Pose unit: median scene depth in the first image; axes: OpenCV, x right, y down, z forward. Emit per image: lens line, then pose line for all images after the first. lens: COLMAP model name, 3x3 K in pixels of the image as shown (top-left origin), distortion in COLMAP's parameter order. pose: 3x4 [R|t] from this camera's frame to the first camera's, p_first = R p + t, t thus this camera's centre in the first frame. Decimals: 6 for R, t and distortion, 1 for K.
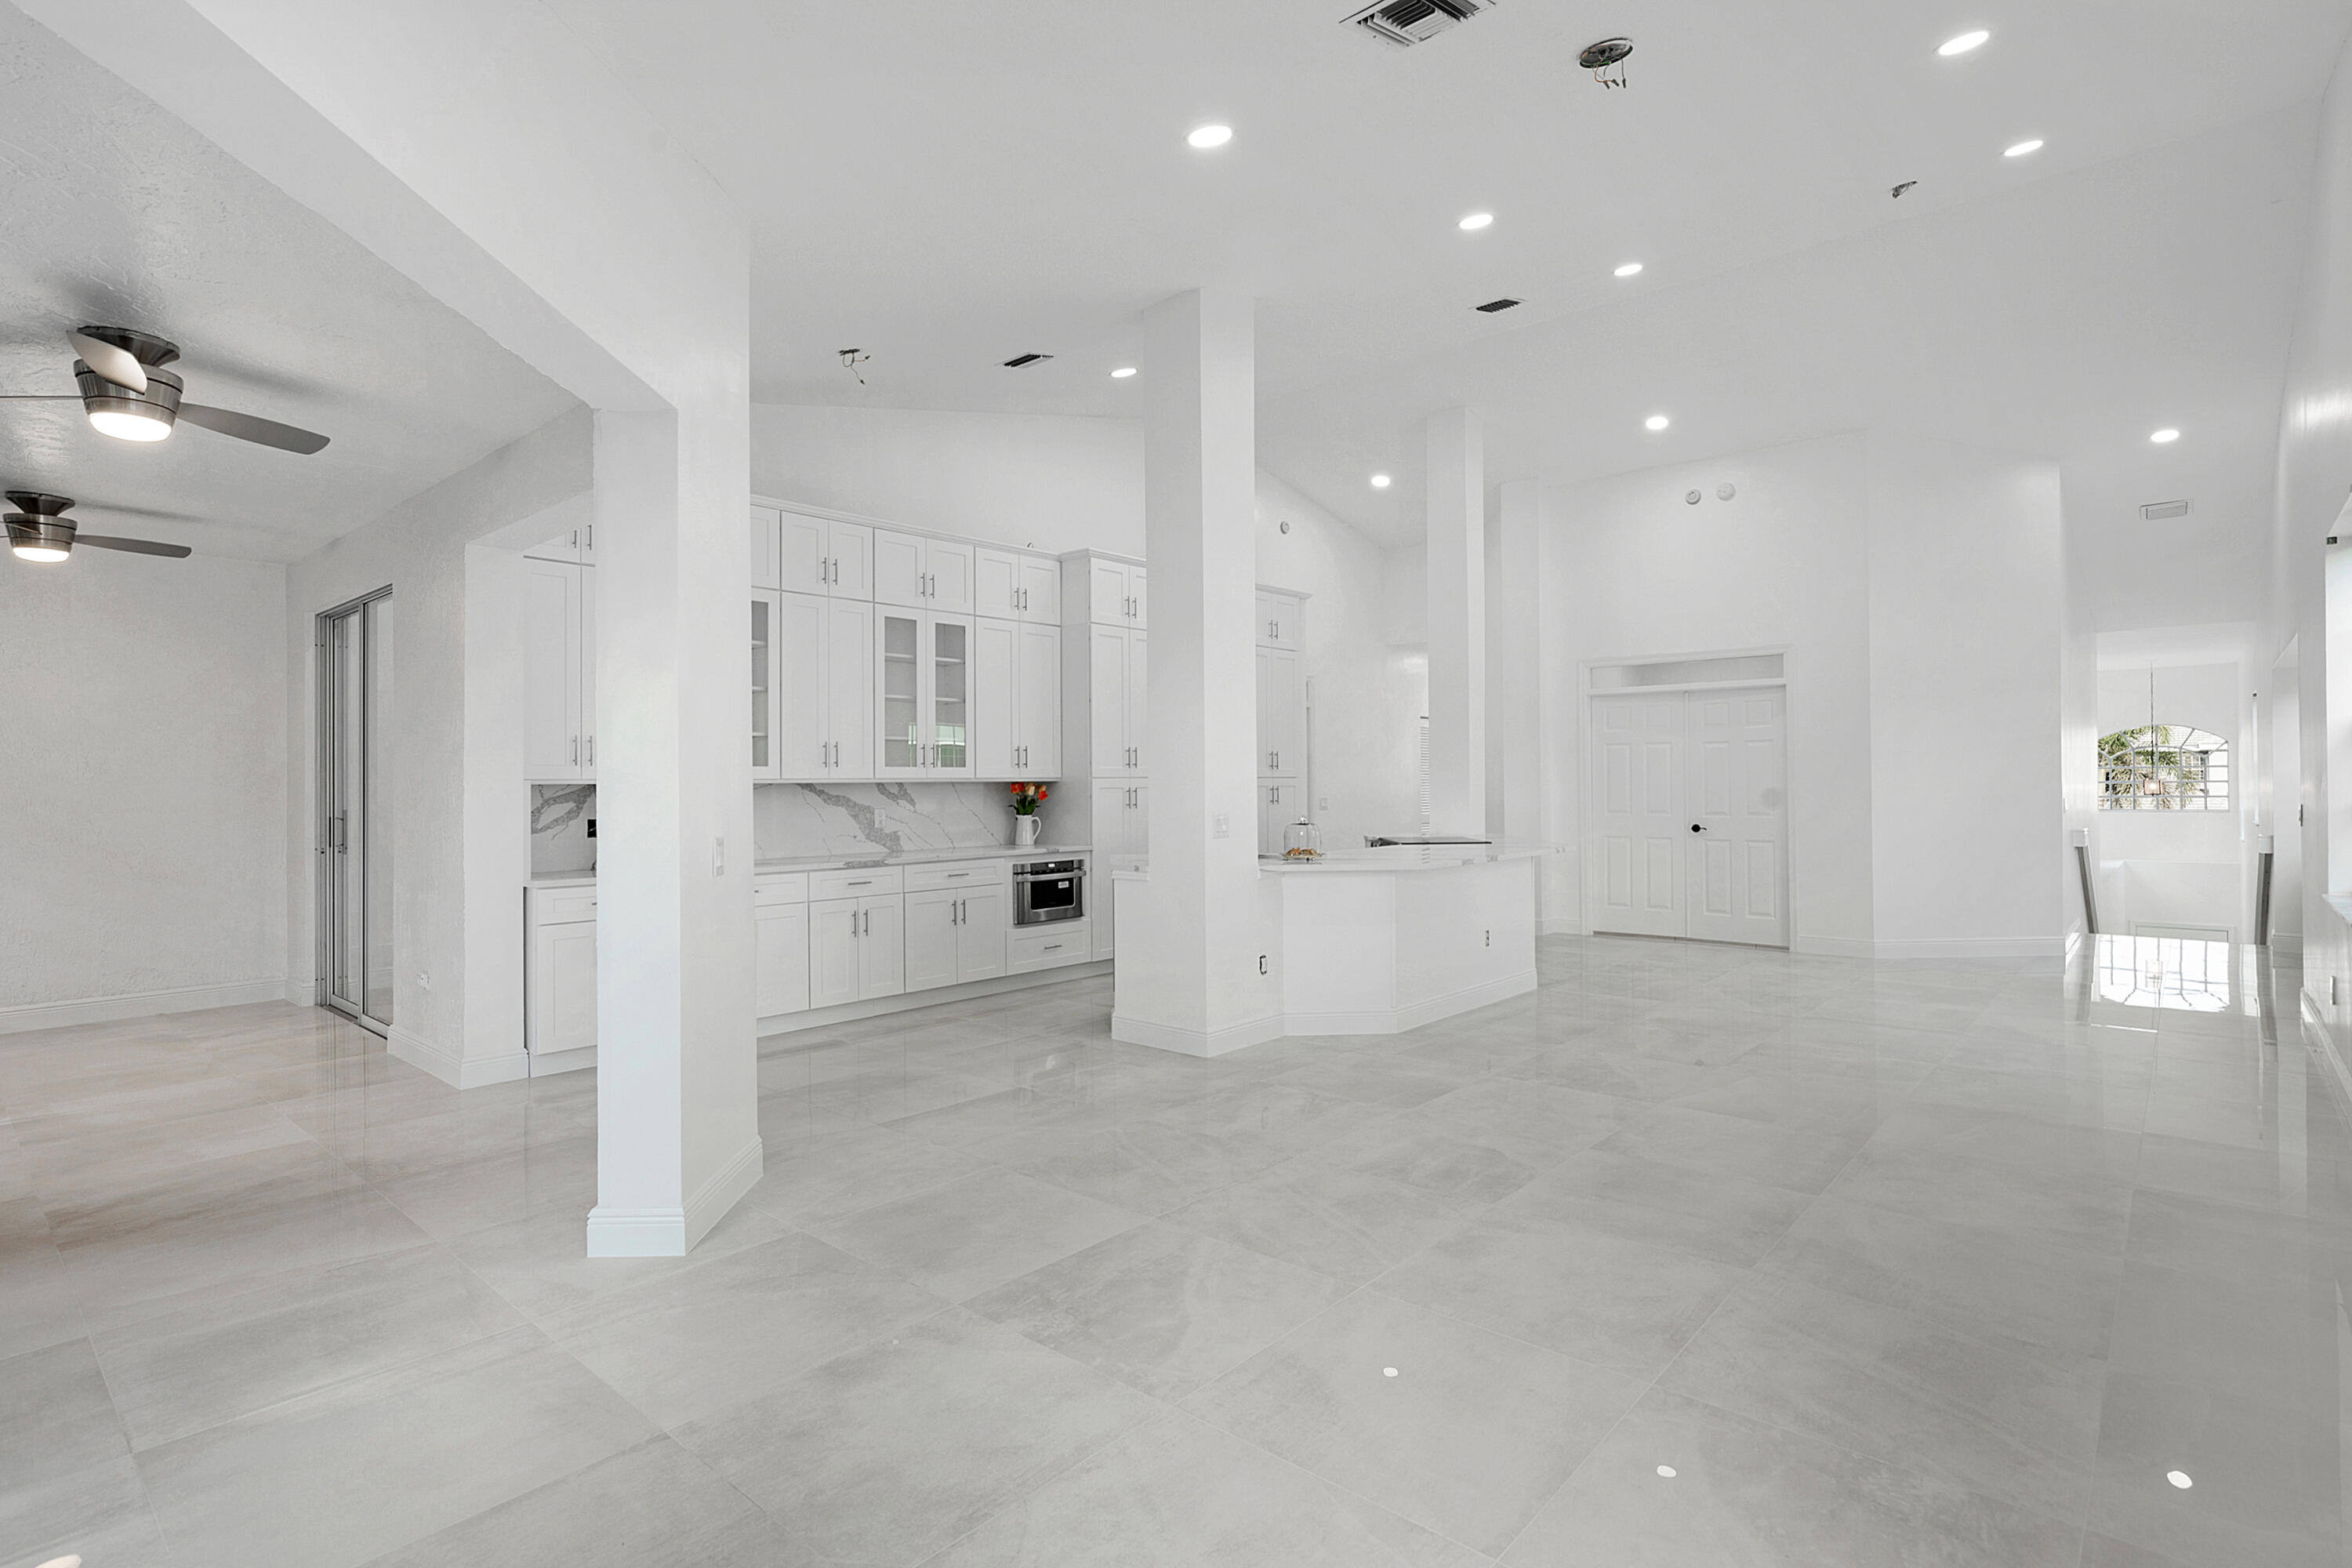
lens RADIAL K [[1143.3, 0, 1179.0], [0, 1143.3, 786.3], [0, 0, 1]] dist [-0.003258, 0.000737]
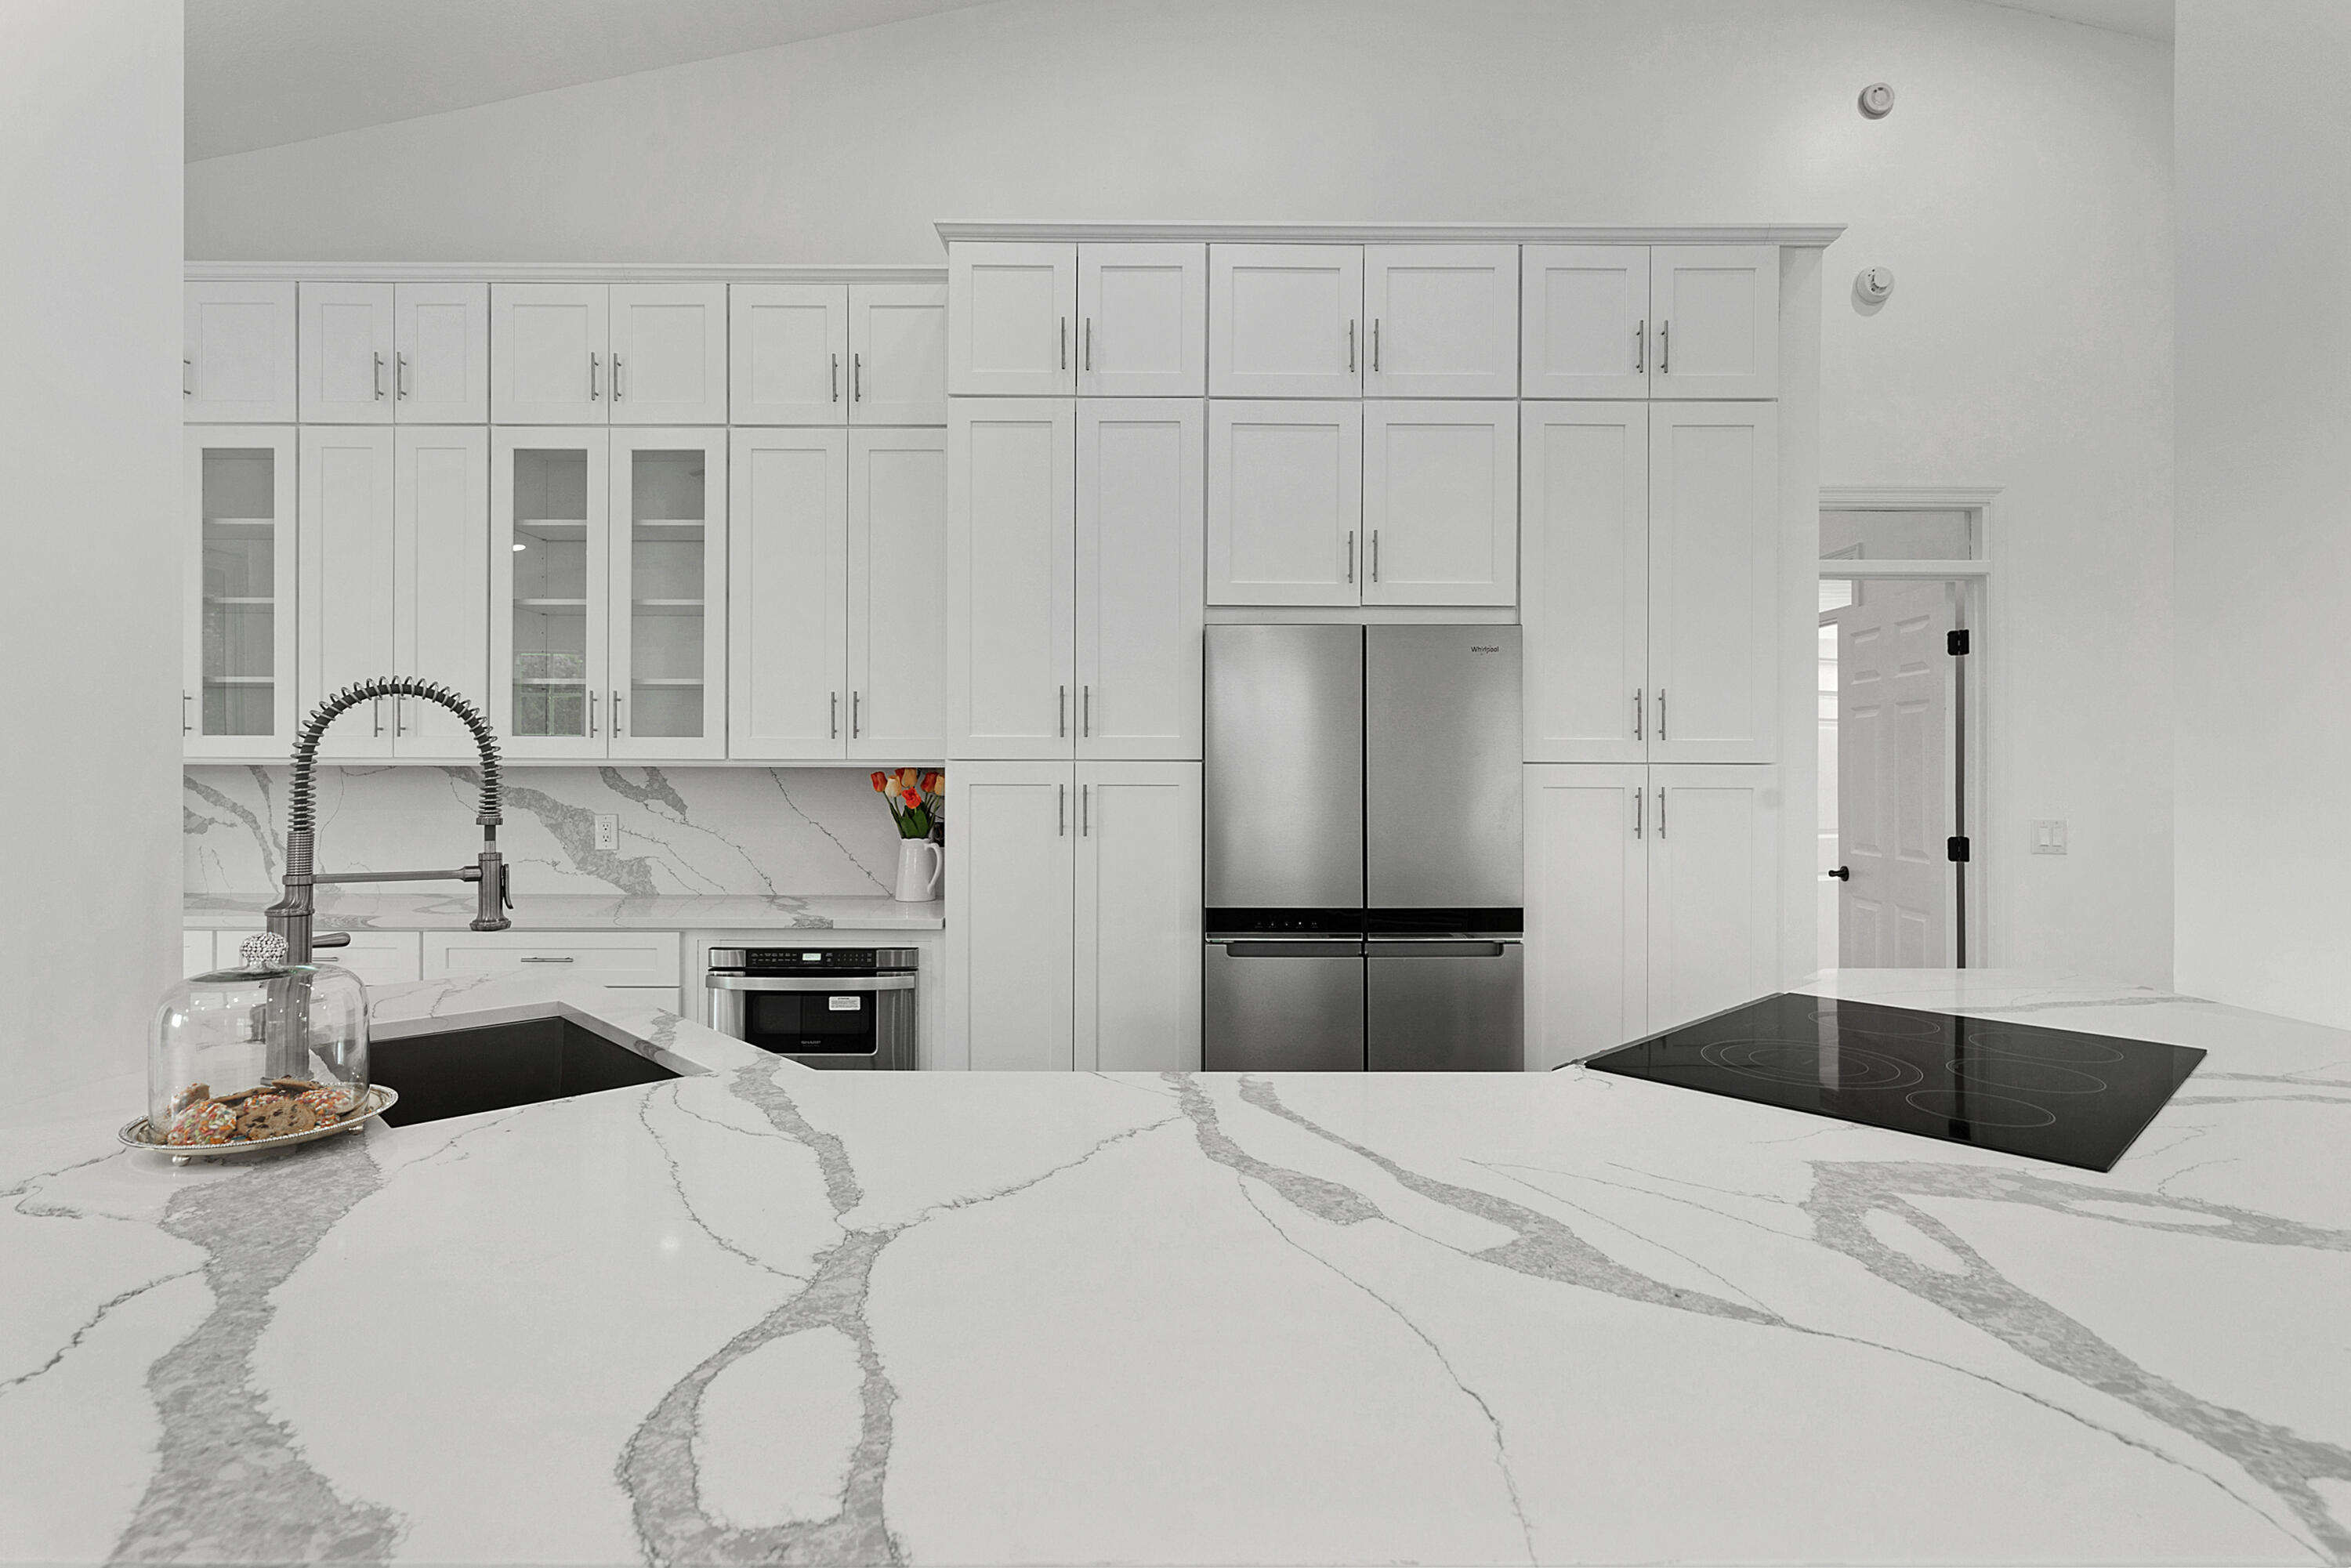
lens RADIAL K [[1142.8, 0, 1171.3], [0, 1142.8, 780.4], [0, 0, 1]] dist [-0.003258, 0.000737]
pose [[0.663720, 0.016436, -0.747801, 0.326117], [-0.012252, 0.999863, 0.011102, -0.006153], [0.747881, 0.001794, 0.663831, 0.852058]]
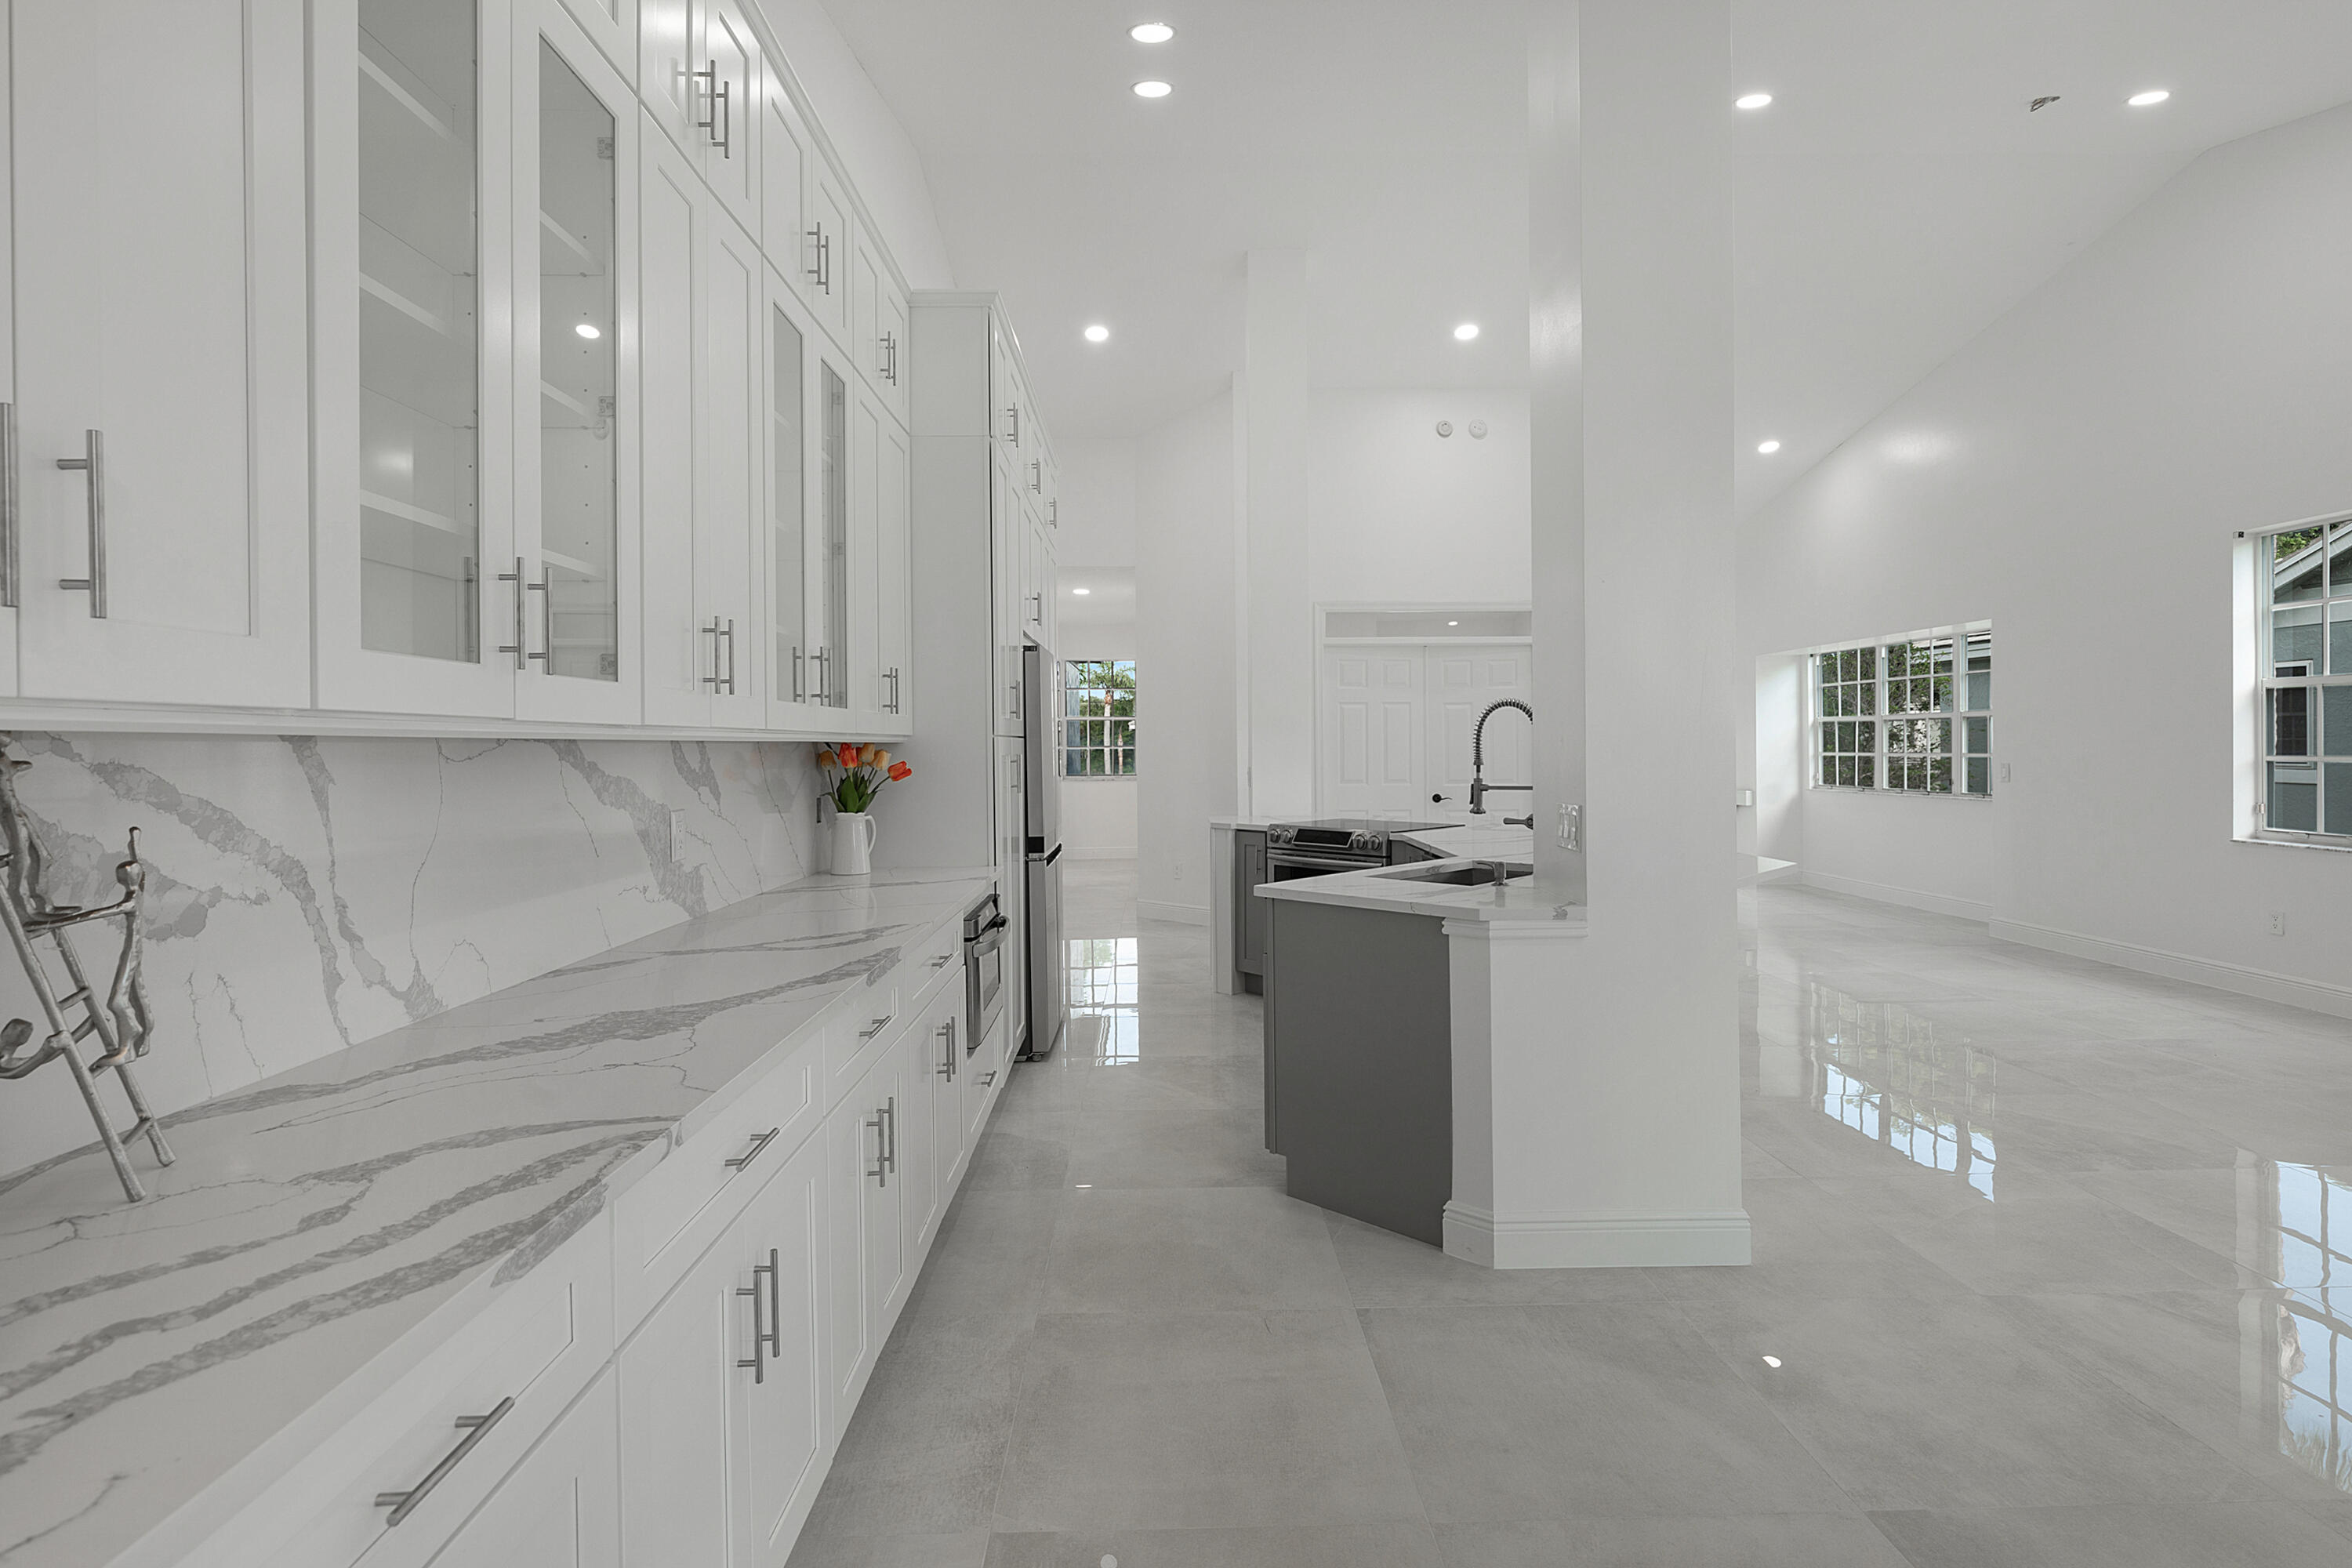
lens RADIAL K [[1143.3, 0, 1190.0], [0, 1143.3, 785.0], [0, 0, 1]] dist [-0.003258, 0.000737]
pose [[0.732317, -0.020643, 0.680651, -0.400774], [0.002810, 0.999623, 0.027294, 0.001275], [-0.680958, -0.018076, 0.732099, 0.614360]]
